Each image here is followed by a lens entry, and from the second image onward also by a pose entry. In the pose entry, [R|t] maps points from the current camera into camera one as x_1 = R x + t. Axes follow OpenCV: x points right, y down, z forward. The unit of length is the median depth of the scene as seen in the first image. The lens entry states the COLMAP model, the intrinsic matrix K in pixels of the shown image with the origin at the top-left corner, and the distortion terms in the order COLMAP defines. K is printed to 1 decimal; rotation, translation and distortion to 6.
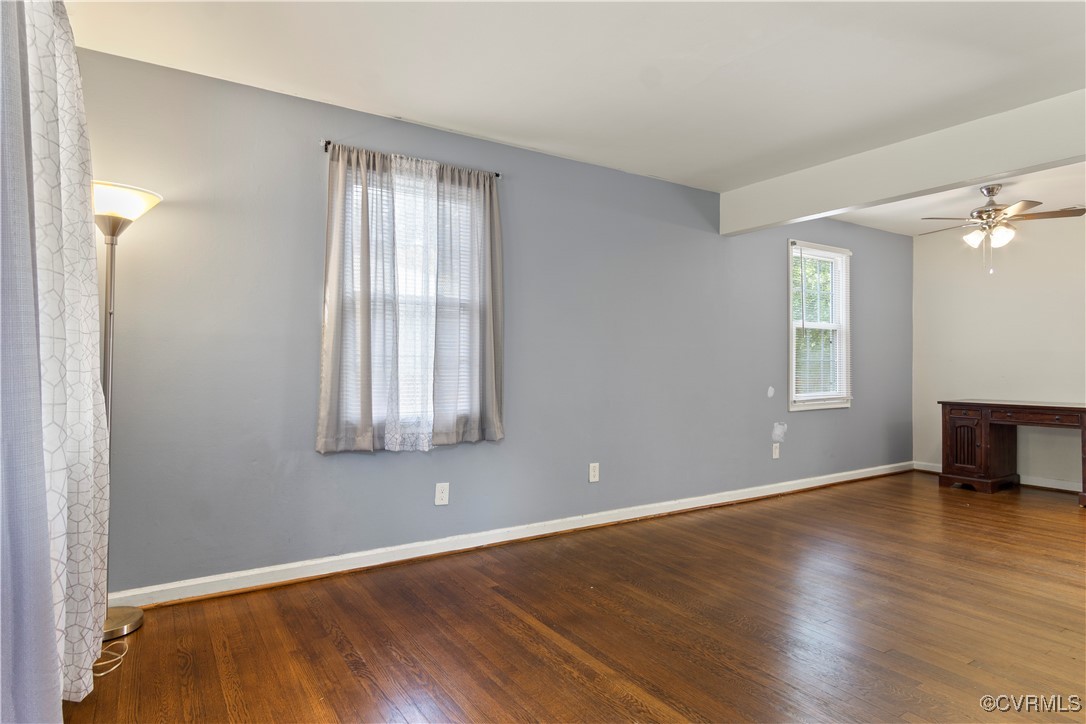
lens RADIAL K [[615.9, 0, 543.0], [0, 615.9, 362.0], [0, 0, 1]] dist [0.000439, 0.001170]
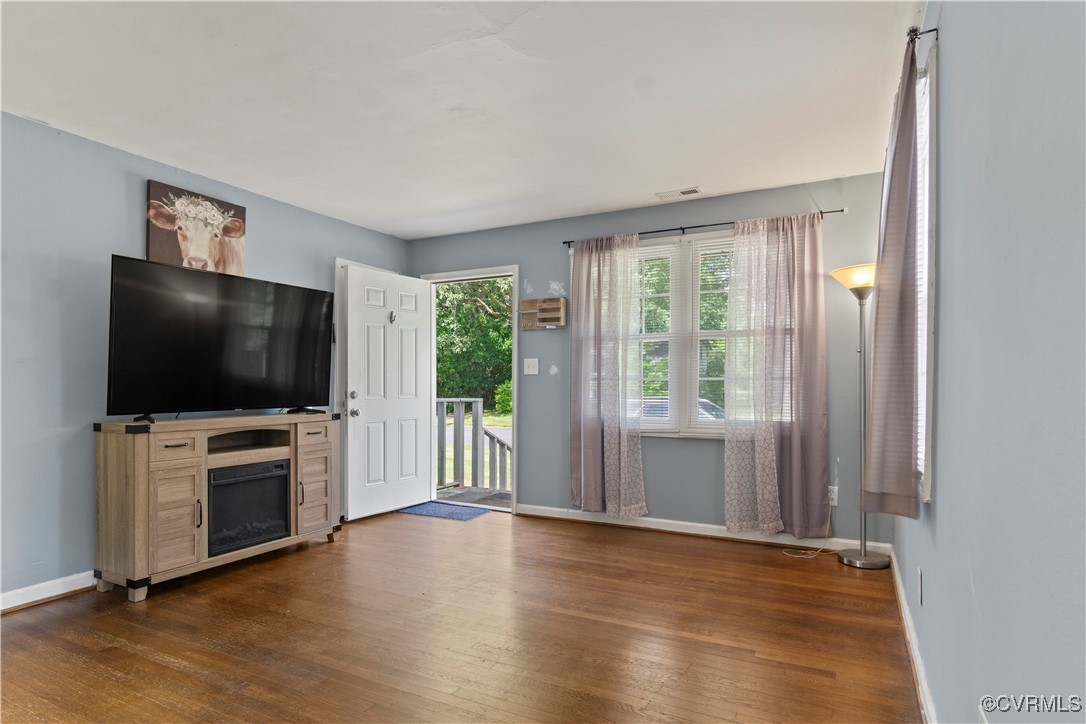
lens RADIAL K [[595.4, 0, 544.6], [0, 595.4, 389.1], [0, 0, 1]] dist [0.001964, 0.000706]
pose [[-0.872038, -0.000841, -0.489437, 0.658993], [-0.002715, 0.999991, 0.003120, 0.009540], [0.489430, 0.004050, -0.872033, 1.839696]]
